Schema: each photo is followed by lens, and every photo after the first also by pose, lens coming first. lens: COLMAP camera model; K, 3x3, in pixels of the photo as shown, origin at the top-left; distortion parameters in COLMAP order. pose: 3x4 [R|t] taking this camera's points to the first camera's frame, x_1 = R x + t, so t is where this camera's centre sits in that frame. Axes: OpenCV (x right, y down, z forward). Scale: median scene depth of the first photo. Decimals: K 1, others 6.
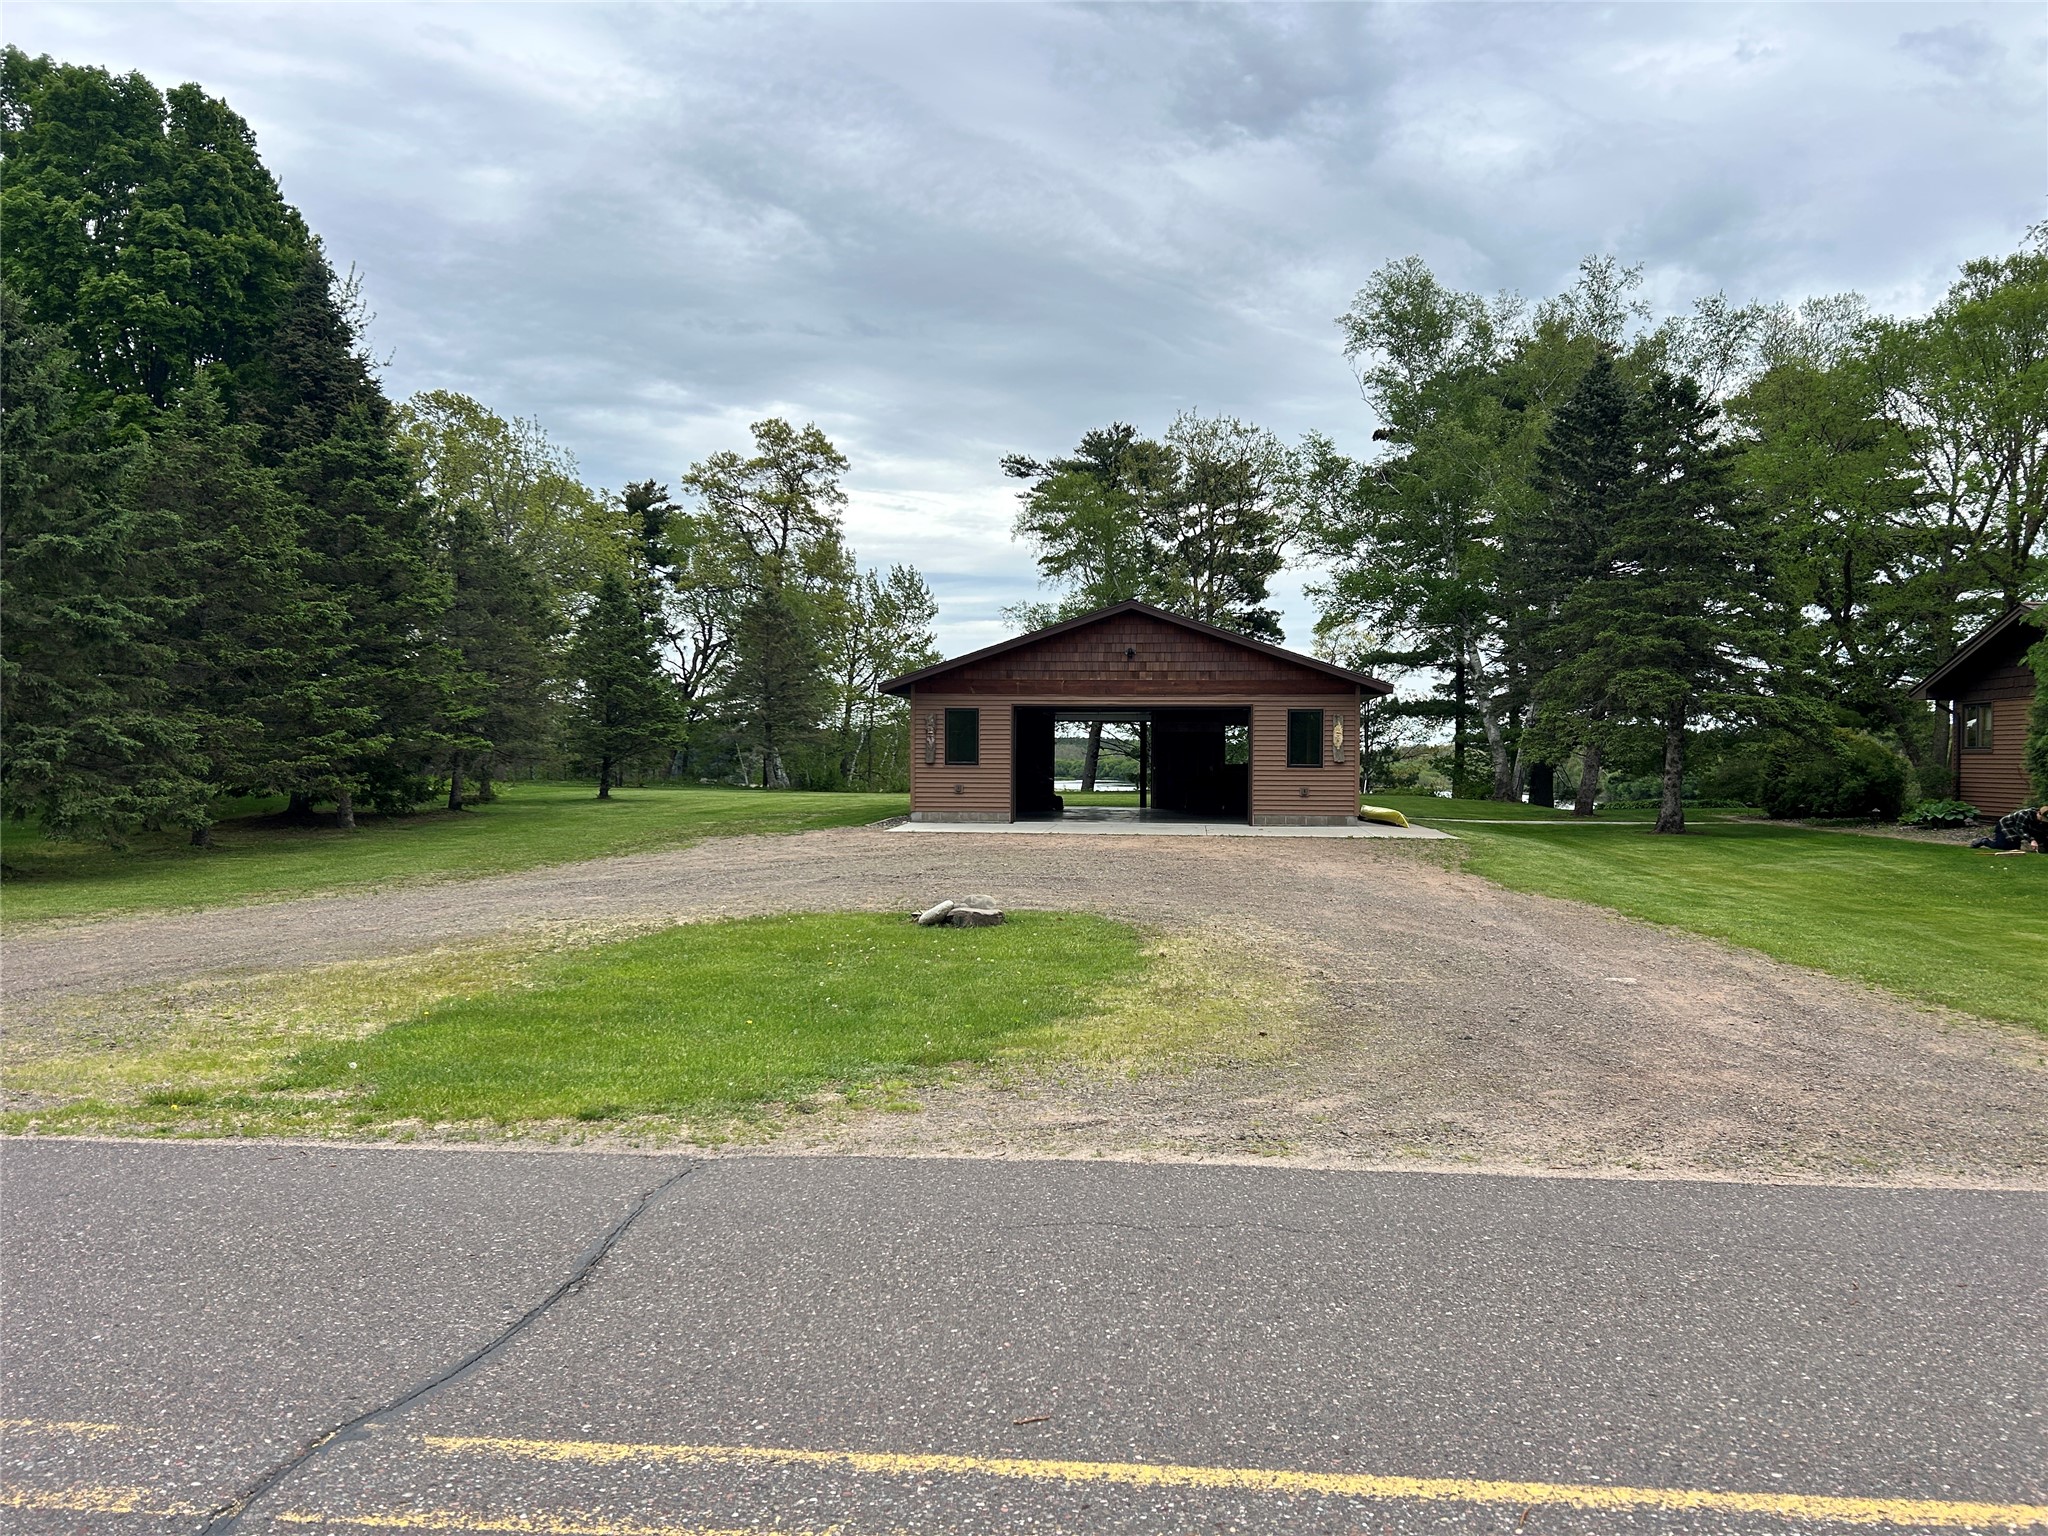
lens RADIAL K [[1519.0, 0, 992.6], [0, 1519.0, 808.0], [0, 0, 1]] dist [0.051025, -0.055772]
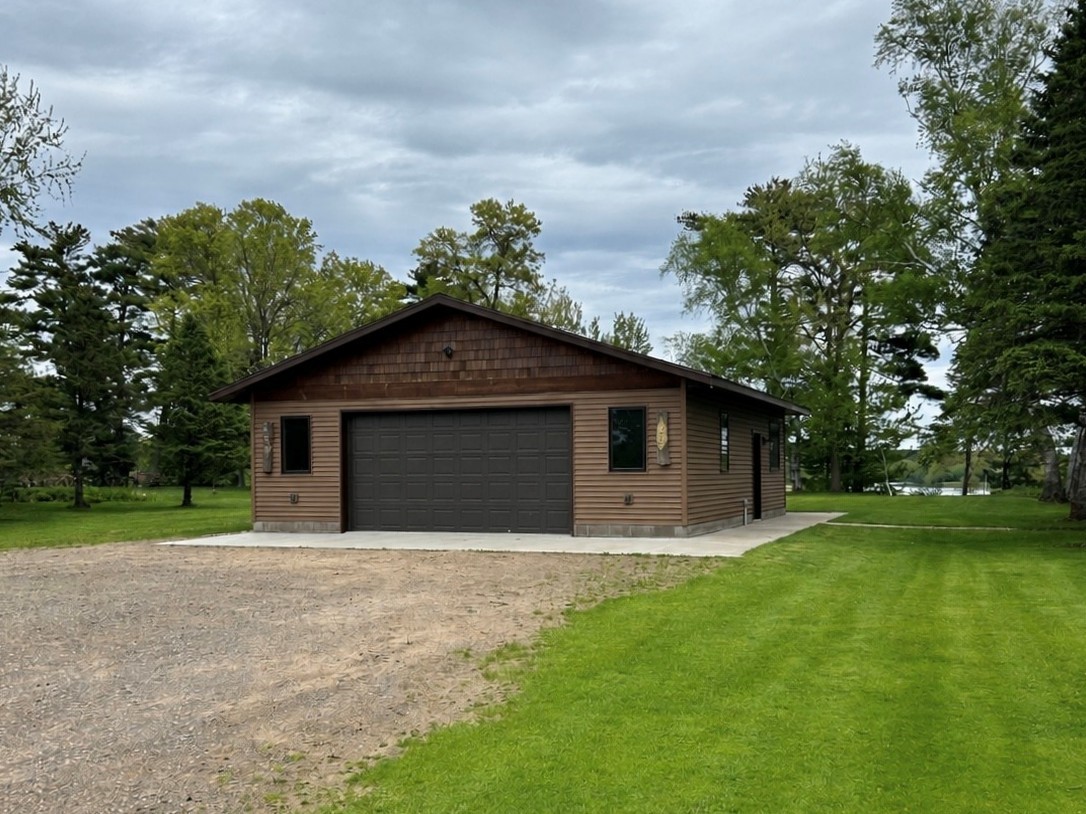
lens RADIAL K [[1086.4, 0, 544.3], [0, 1086.4, 478.0], [0, 0, 1]] dist [0.060330, -0.013861]
pose [[0.961345, -0.011212, -0.275120, 0.326414], [0.004313, 0.999661, -0.025669, -0.006466], [0.275314, 0.023490, 0.961067, 0.365565]]
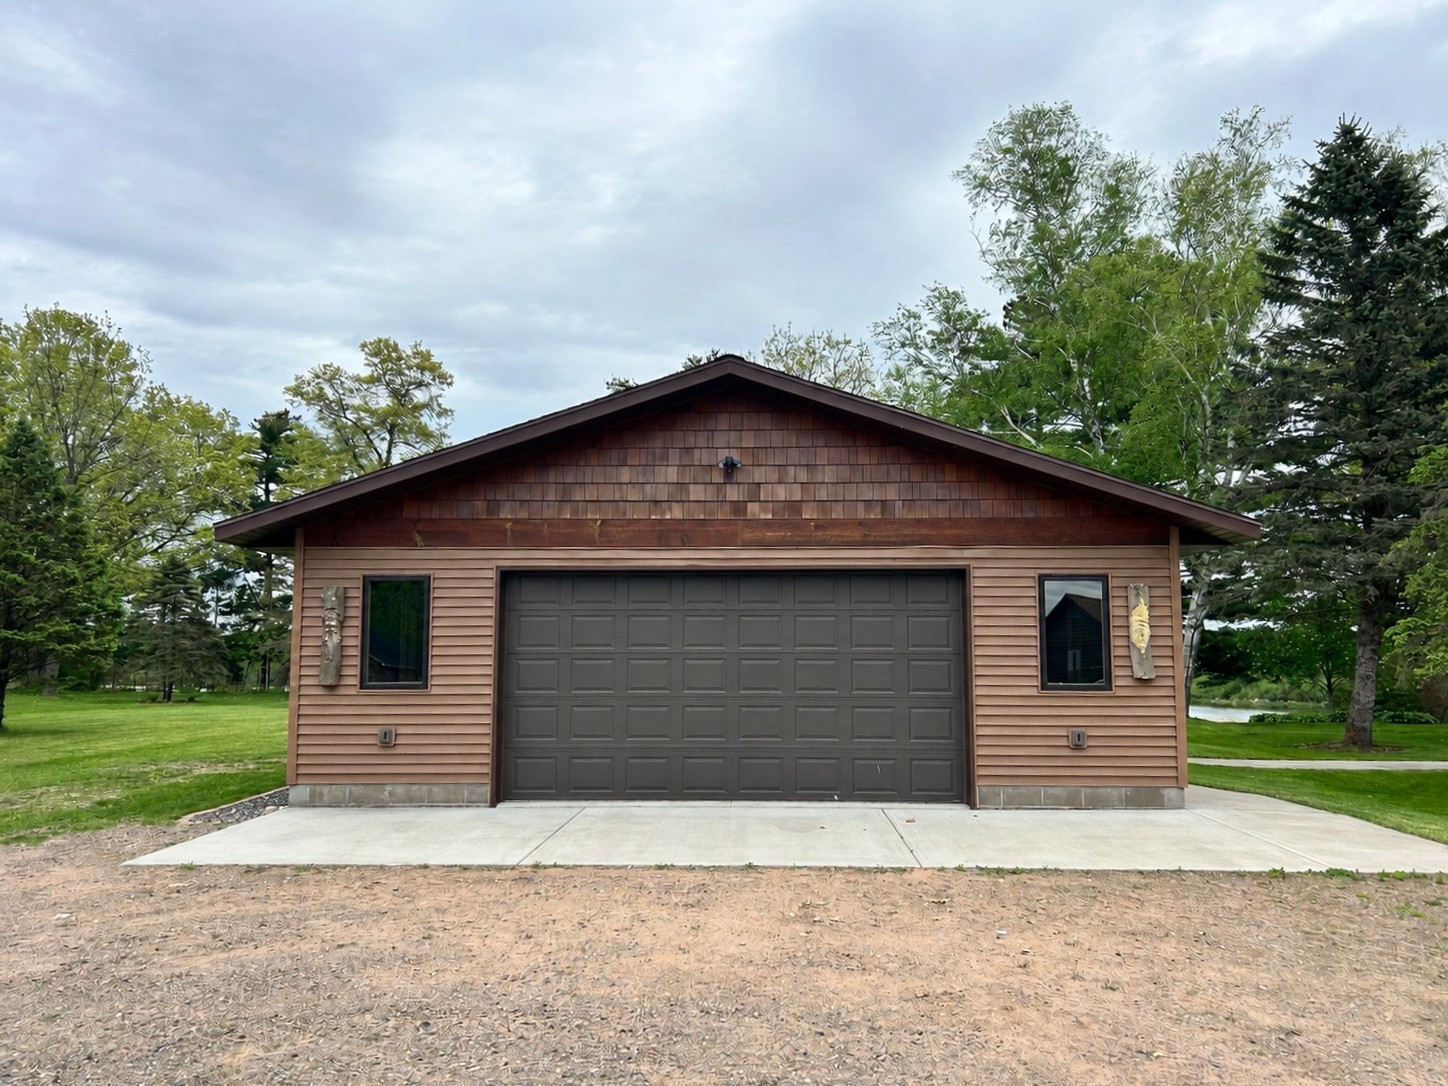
lens RADIAL K [[1074.0, 0, 701.8], [0, 1074.0, 571.3], [0, 0, 1]] dist [0.051025, -0.055772]
pose [[0.997909, -0.000050, 0.064641, 0.057180], [0.007626, 0.993107, -0.116966, -0.024149], [-0.064190, 0.117214, 0.991030, 0.636011]]
